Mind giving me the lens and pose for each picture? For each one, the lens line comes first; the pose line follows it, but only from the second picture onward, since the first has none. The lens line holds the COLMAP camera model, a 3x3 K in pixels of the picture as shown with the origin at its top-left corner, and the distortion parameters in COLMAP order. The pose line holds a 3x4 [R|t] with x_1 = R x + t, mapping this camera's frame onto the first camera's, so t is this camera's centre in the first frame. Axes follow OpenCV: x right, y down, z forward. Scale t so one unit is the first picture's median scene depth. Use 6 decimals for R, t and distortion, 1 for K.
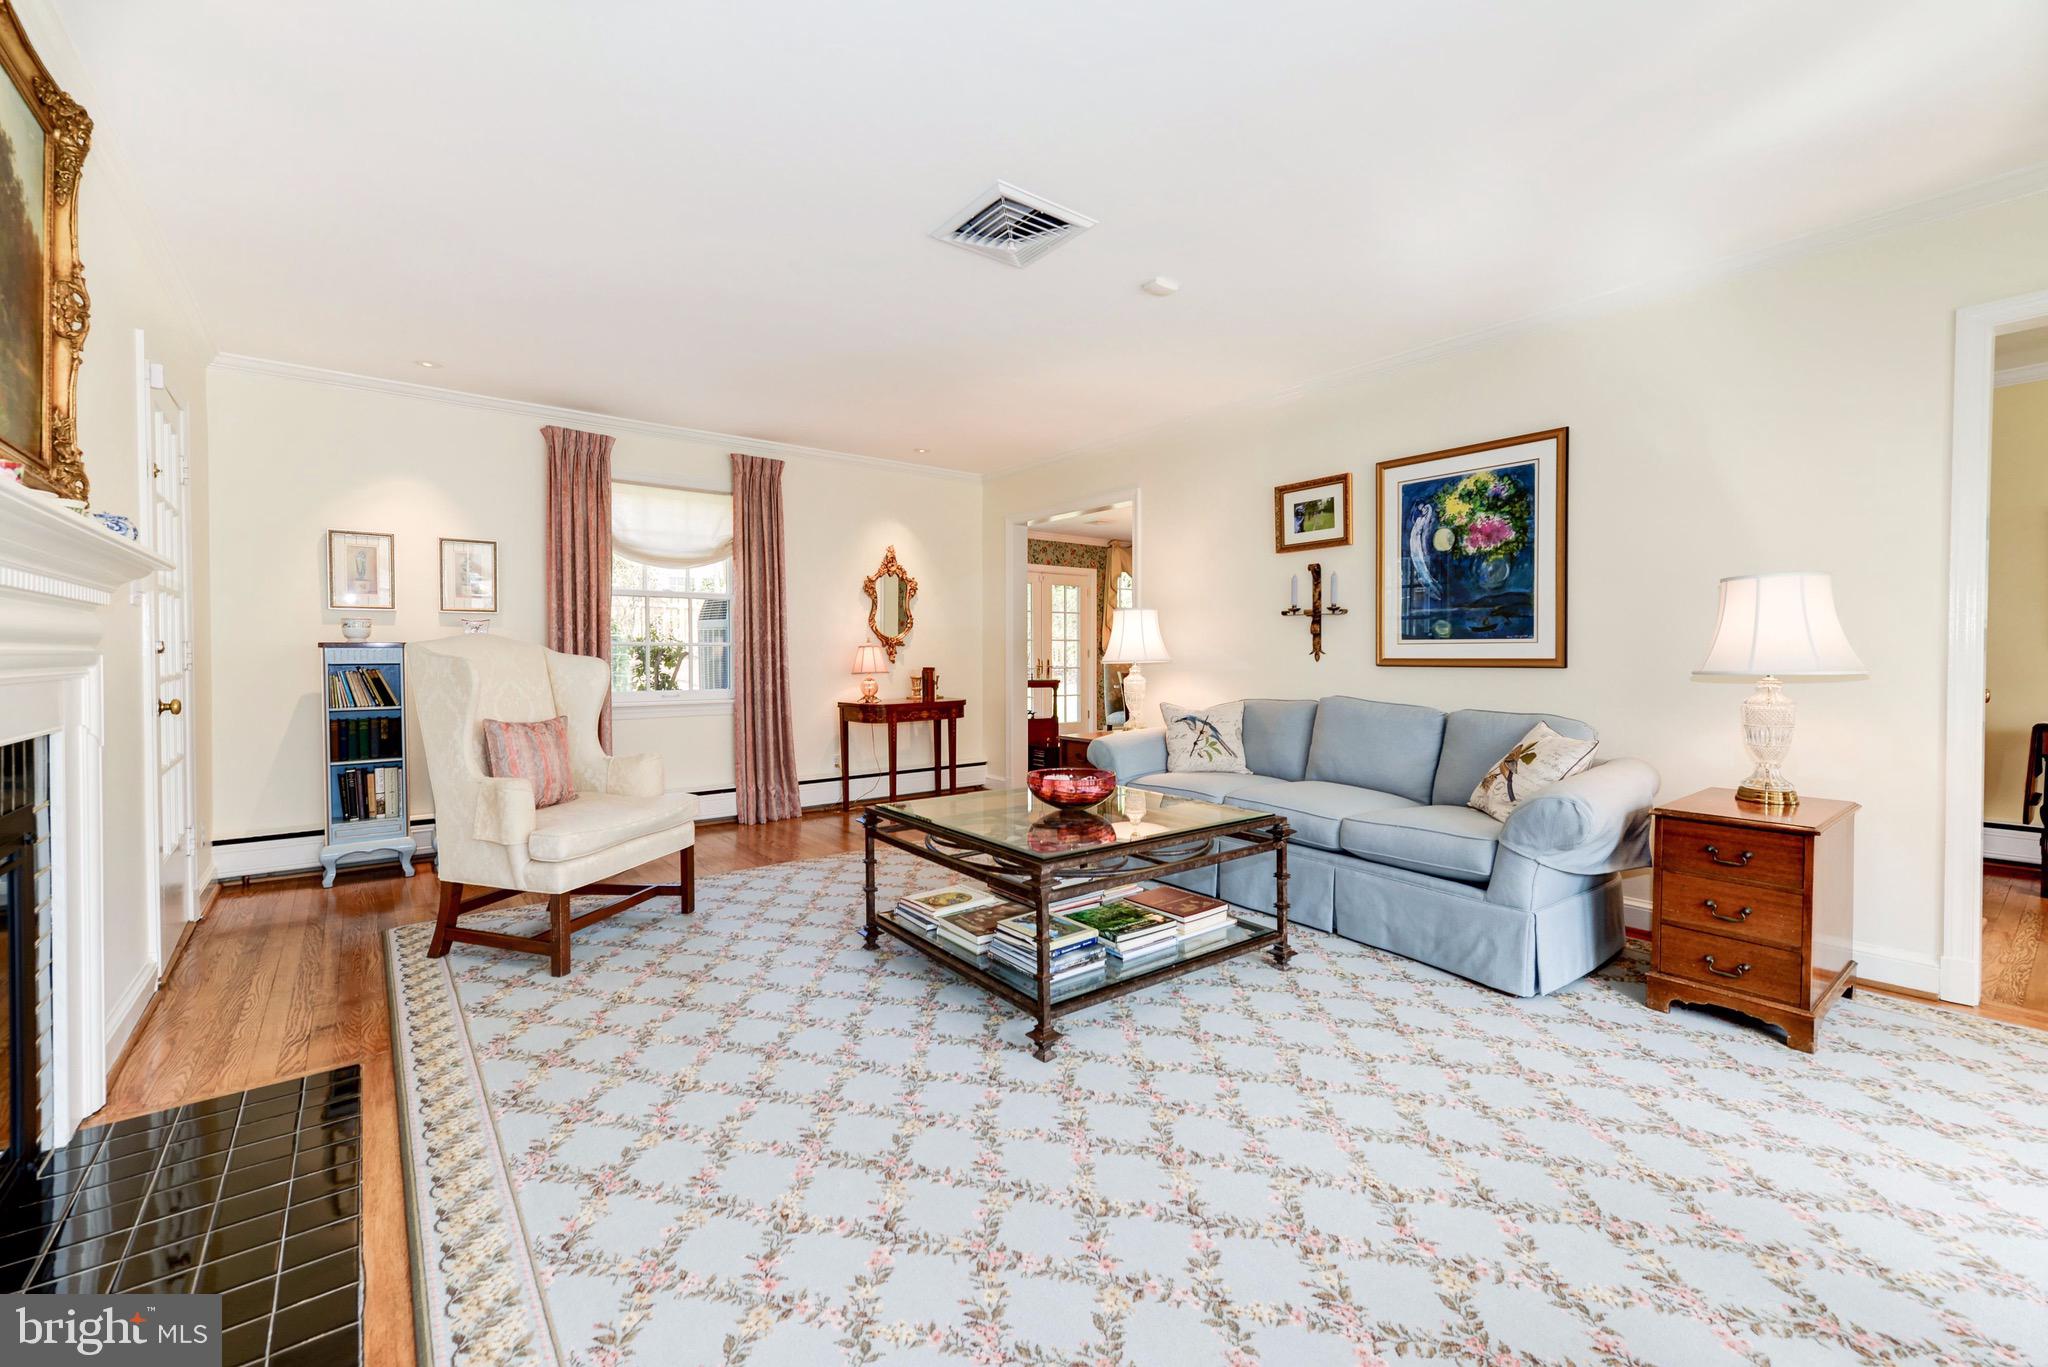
lens RADIAL K [[845.0, 0, 986.1], [0, 845.0, 650.4], [0, 0, 1]] dist [0.003417, 0.000135]
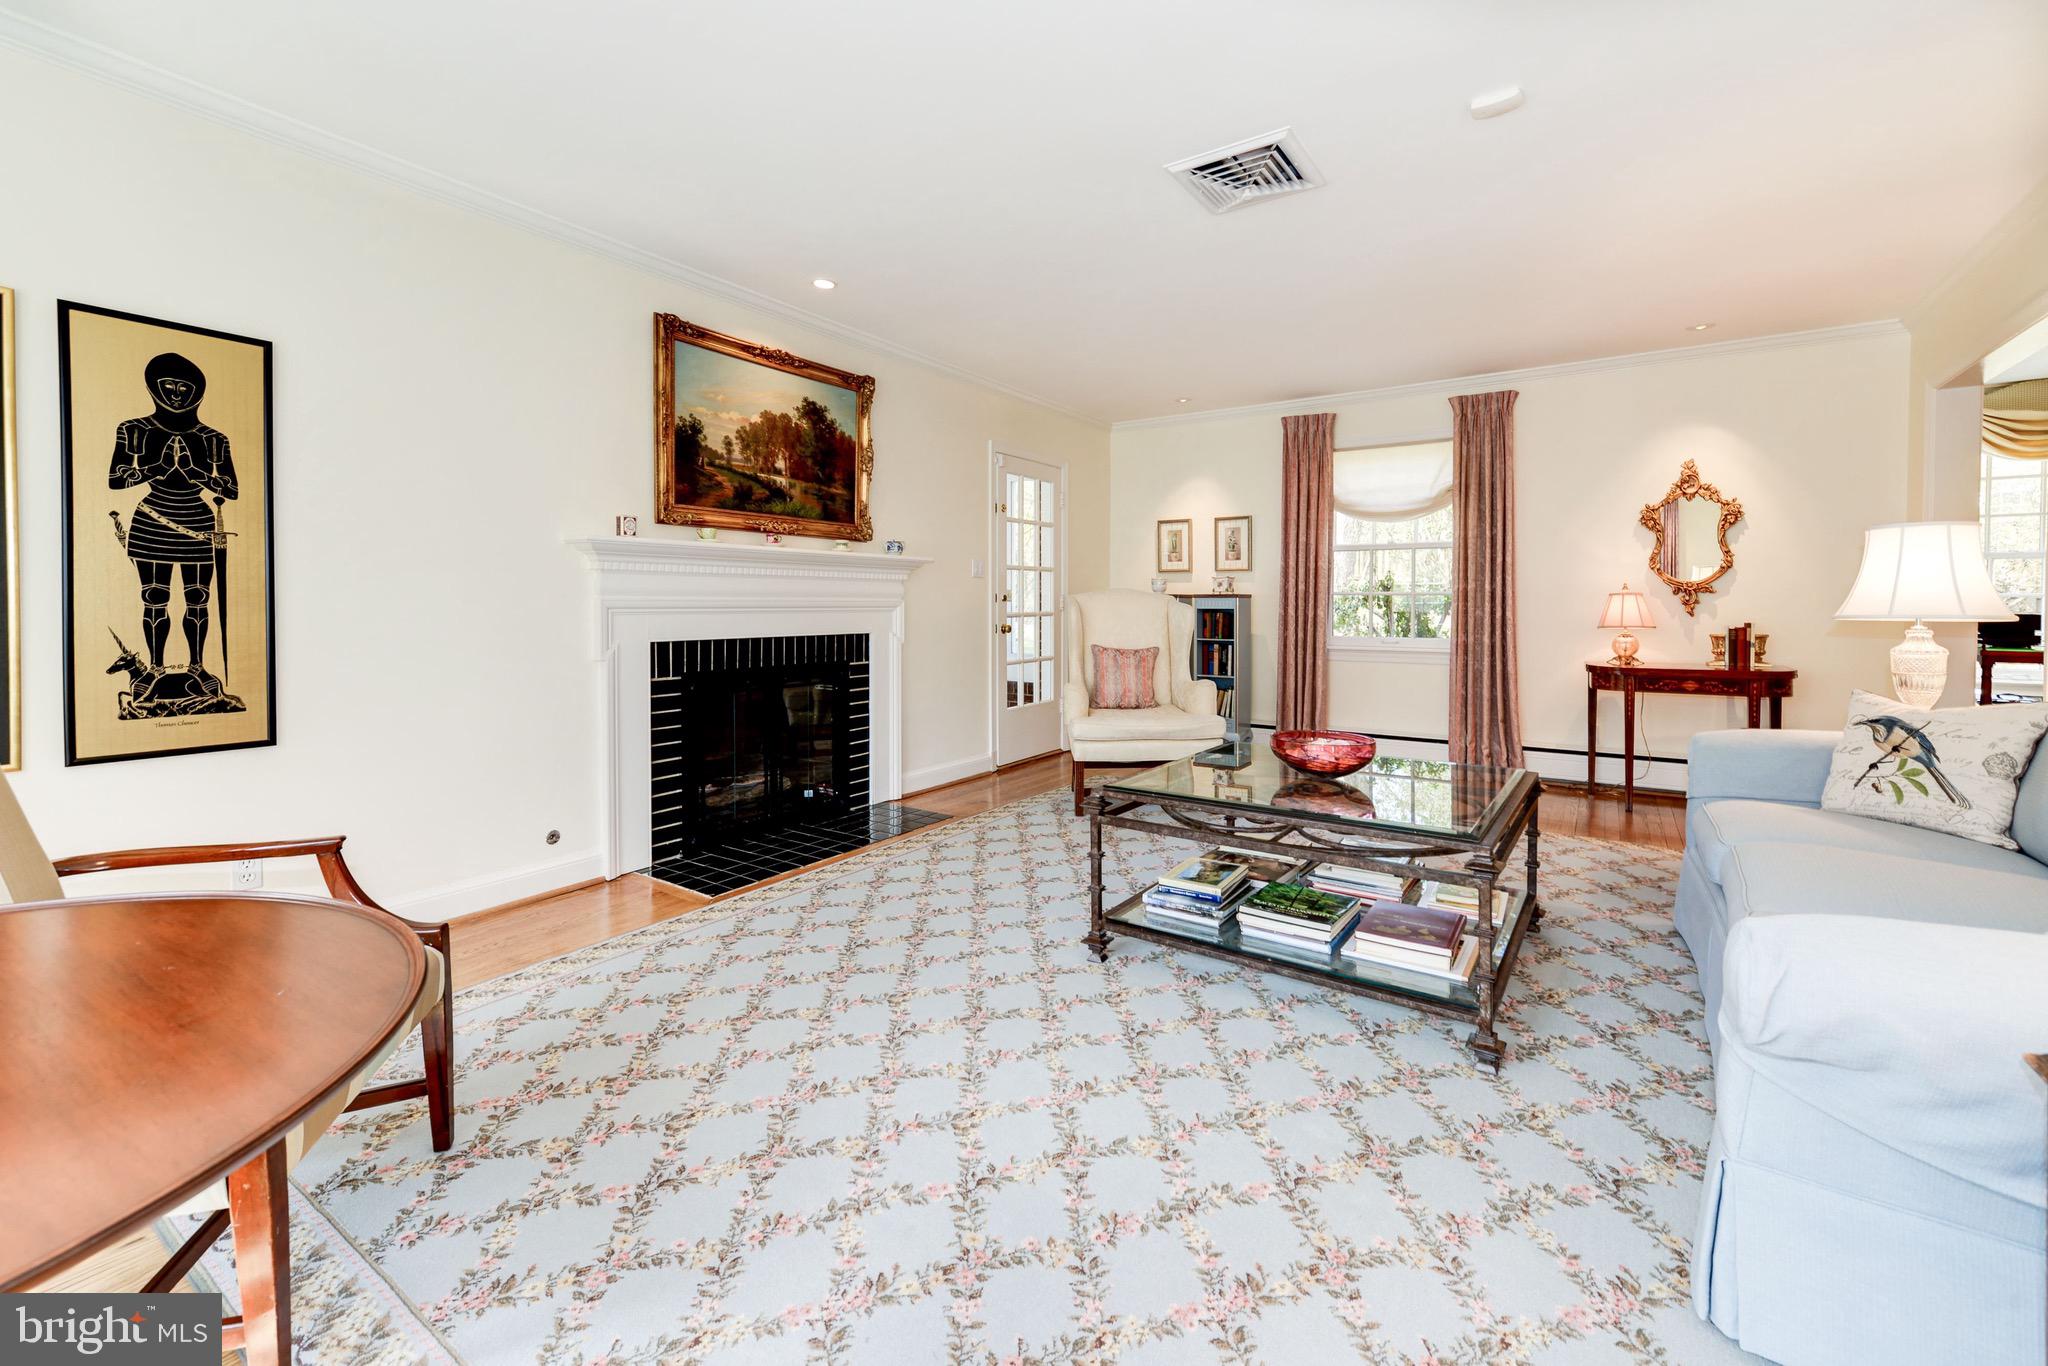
lens RADIAL K [[830.7, 0, 1029.9], [0, 830.7, 601.4], [0, 0, 1]] dist [0.001093, 0.000062]
pose [[0.326781, 0.001161, -0.945099, 0.475285], [0.001255, 0.999998, 0.001662, 0.000149], [0.945099, -0.001729, 0.326779, 0.241158]]
